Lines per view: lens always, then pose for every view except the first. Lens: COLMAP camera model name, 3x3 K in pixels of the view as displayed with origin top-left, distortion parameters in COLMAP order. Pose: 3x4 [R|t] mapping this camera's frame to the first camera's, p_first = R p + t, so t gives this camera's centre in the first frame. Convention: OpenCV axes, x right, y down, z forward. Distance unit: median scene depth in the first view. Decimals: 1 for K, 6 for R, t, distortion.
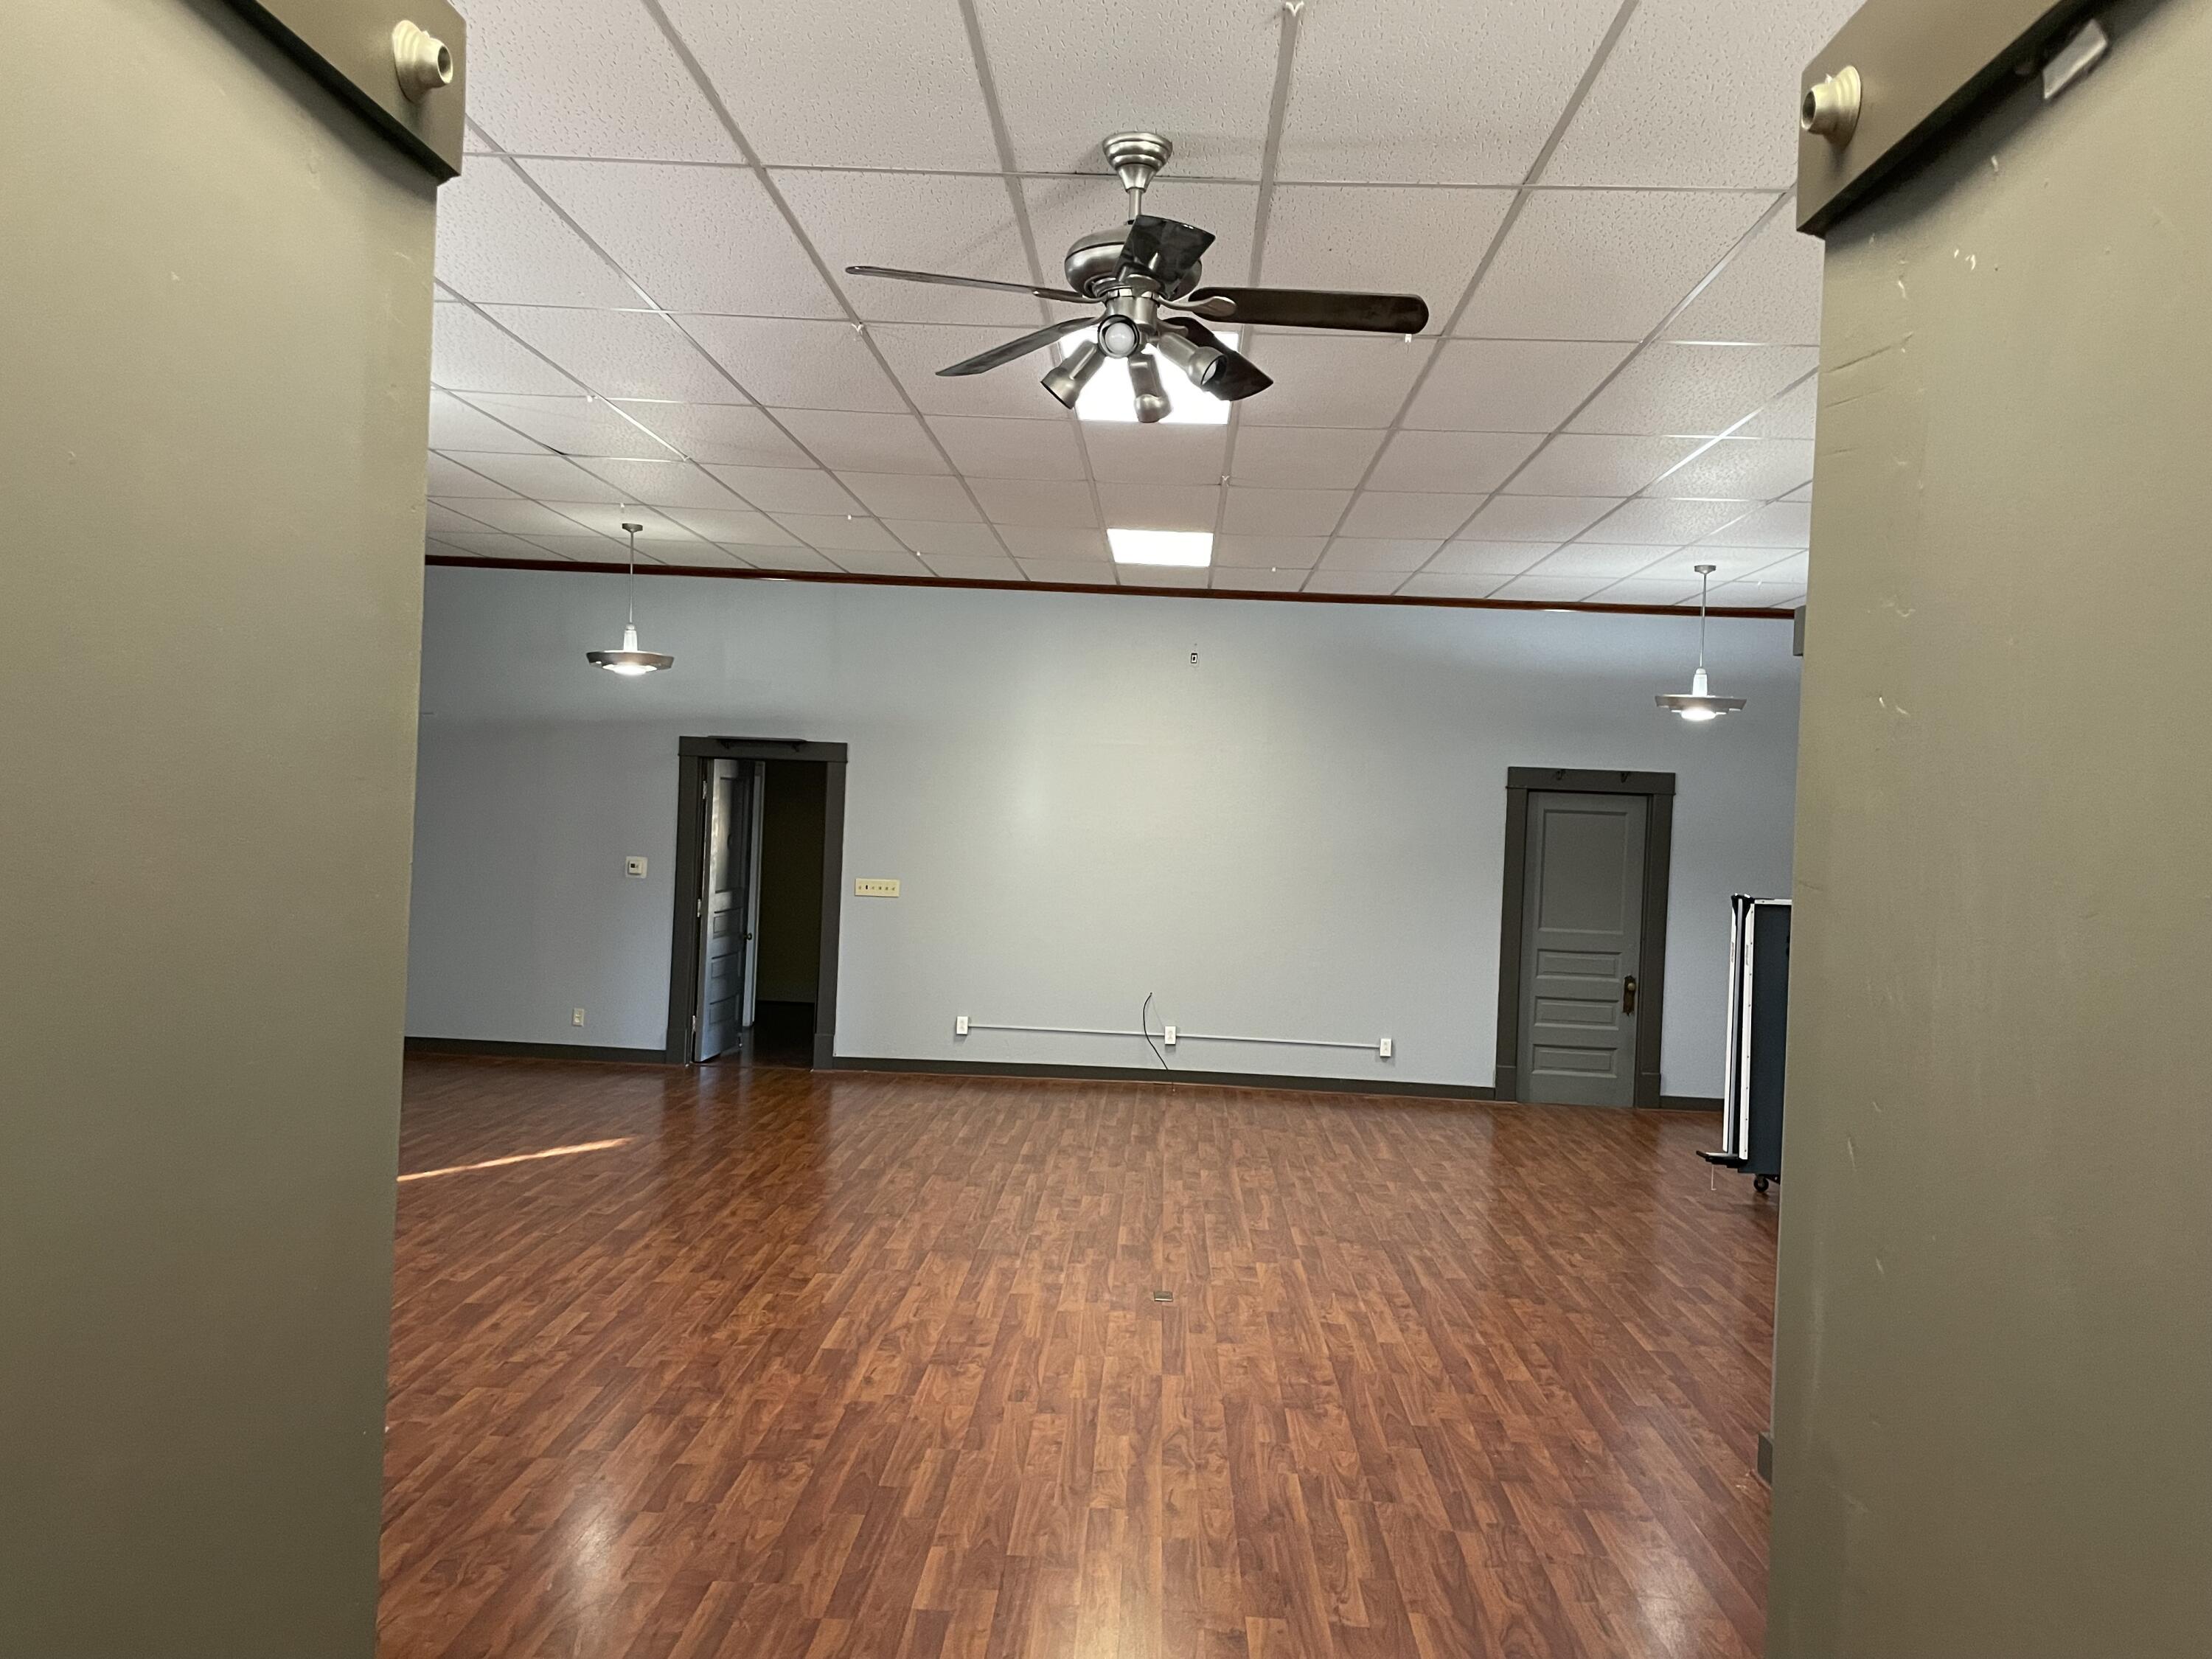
lens RADIAL K [[1728.9, 0, 1116.1], [0, 1728.9, 825.9], [0, 0, 1]] dist [0.071052, -0.073856]
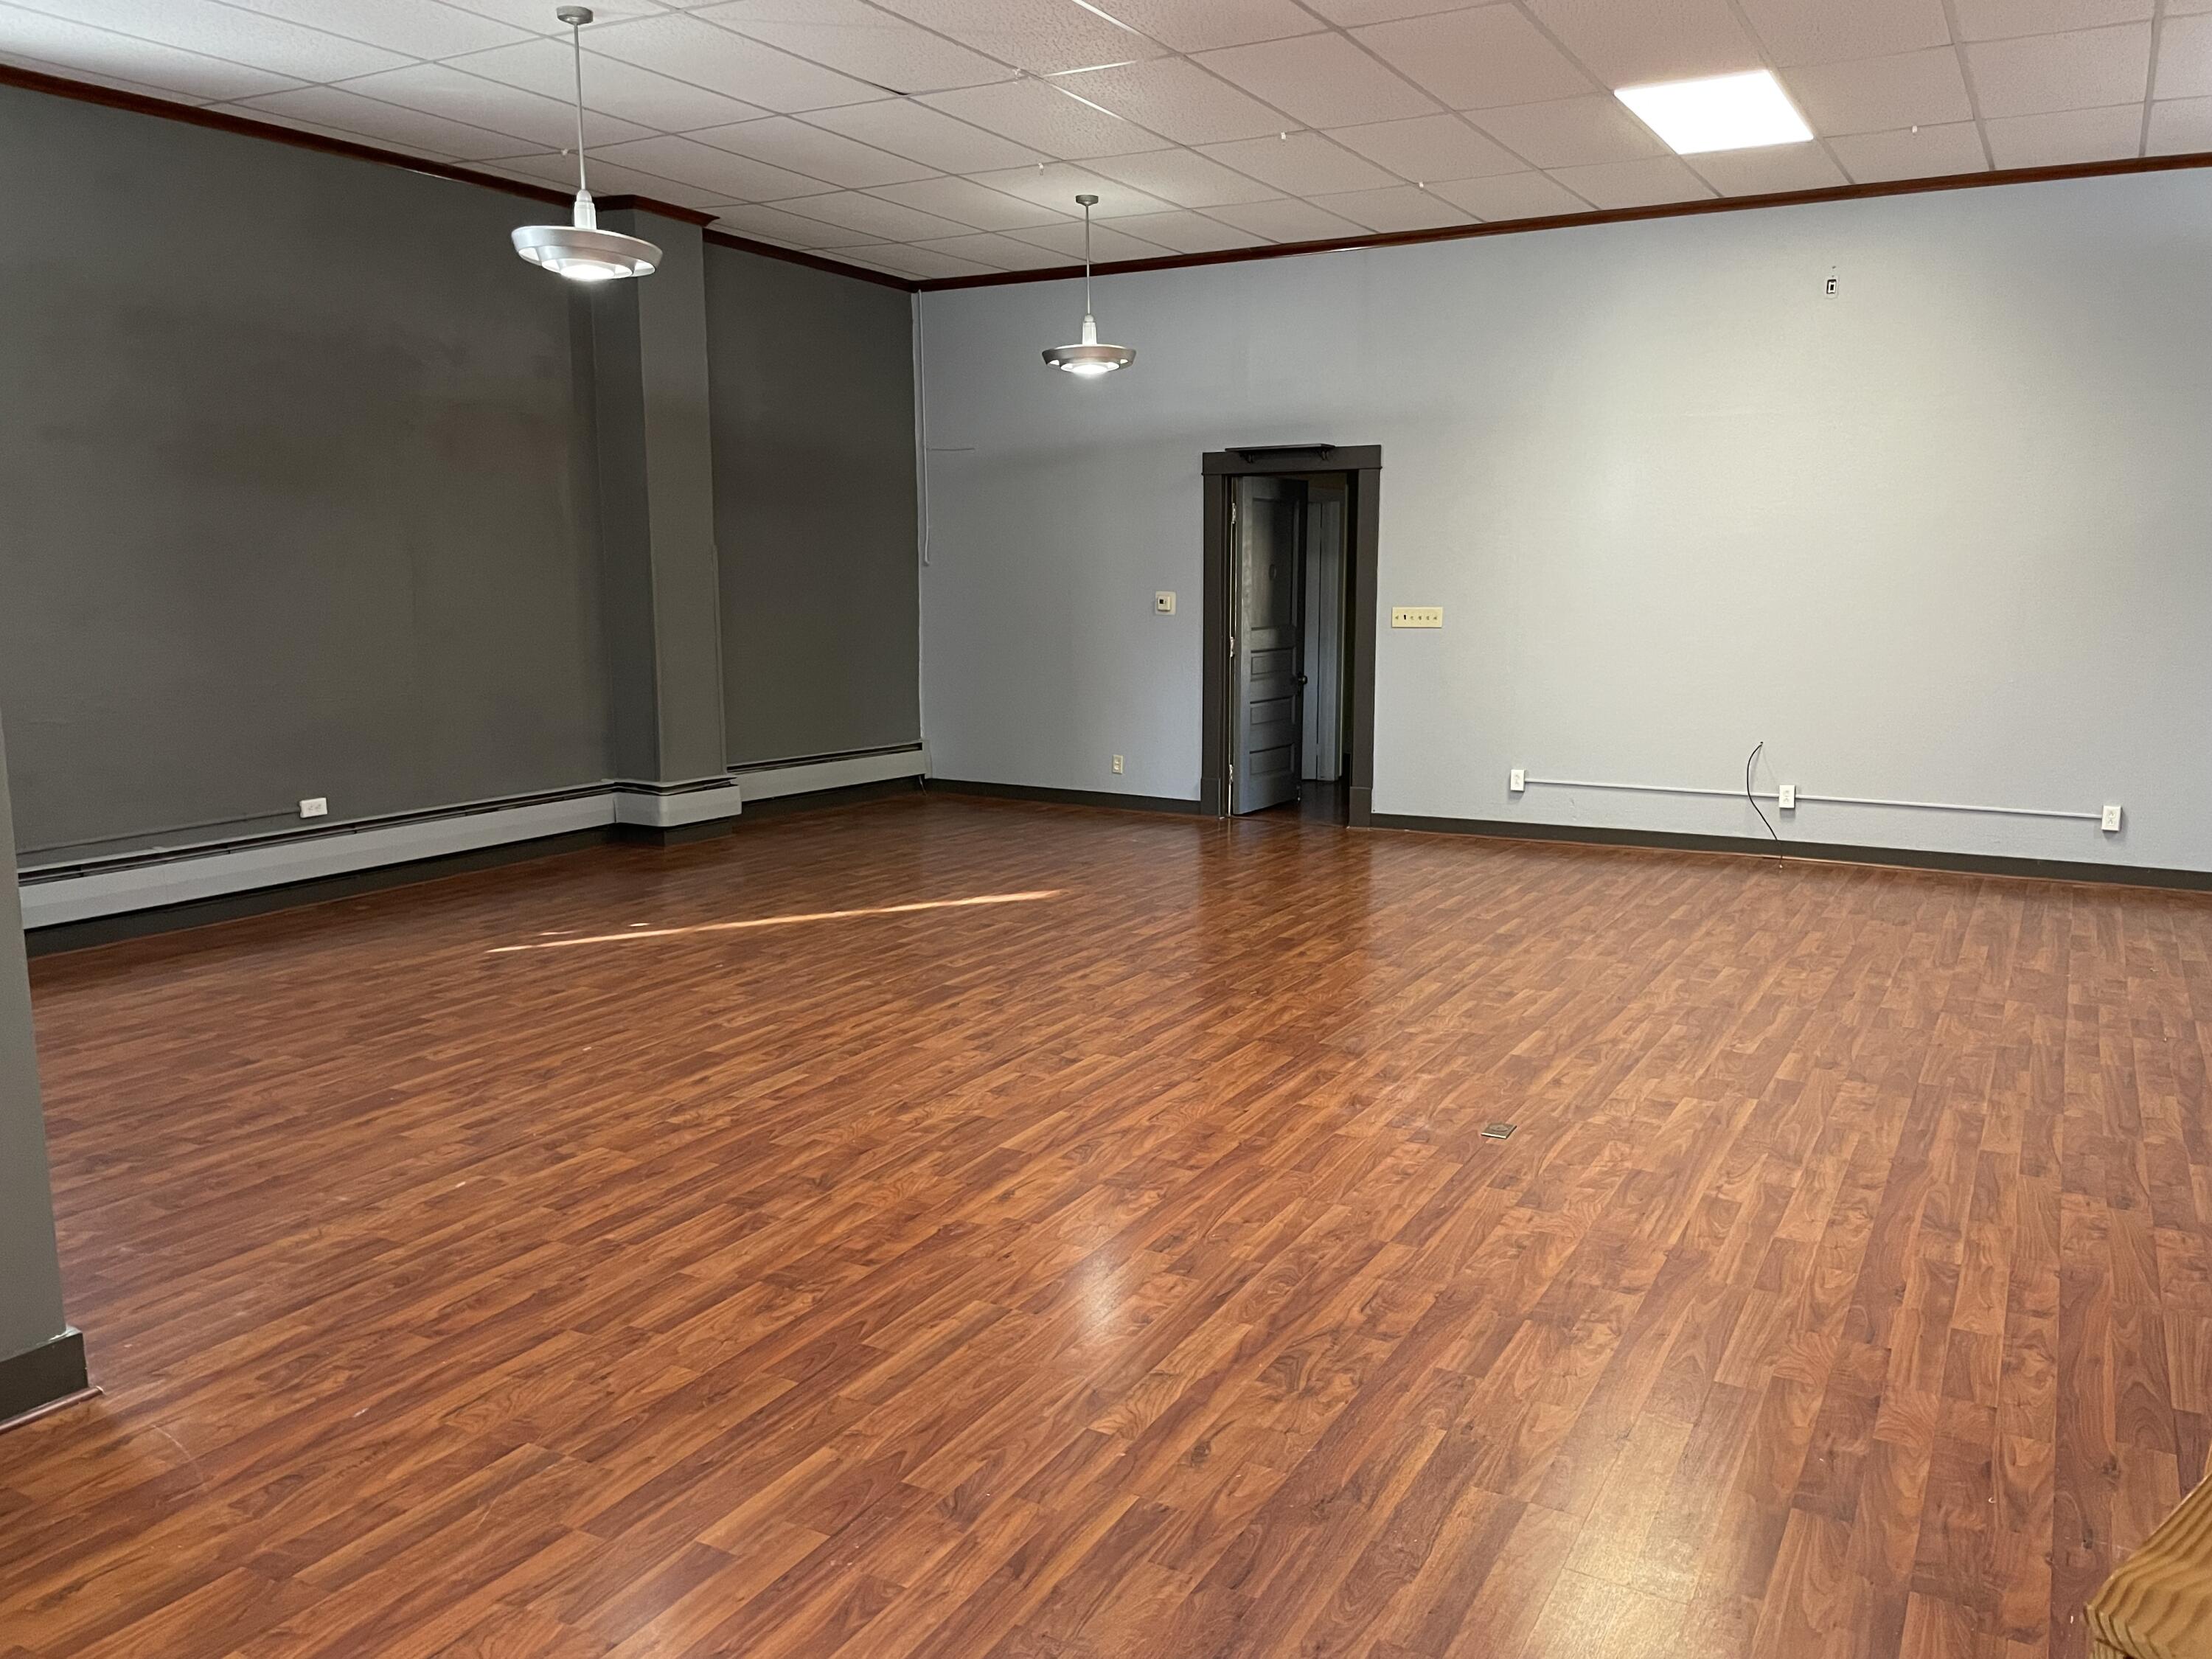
lens RADIAL K [[1728.9, 0, 1091.6], [0, 1728.9, 819.1], [0, 0, 1]] dist [0.071052, -0.073856]
pose [[0.887116, 0.025721, -0.460829, 0.213138], [0.032360, 0.992523, 0.117692, 0.053619], [0.460411, -0.119319, 0.879650, 0.311330]]
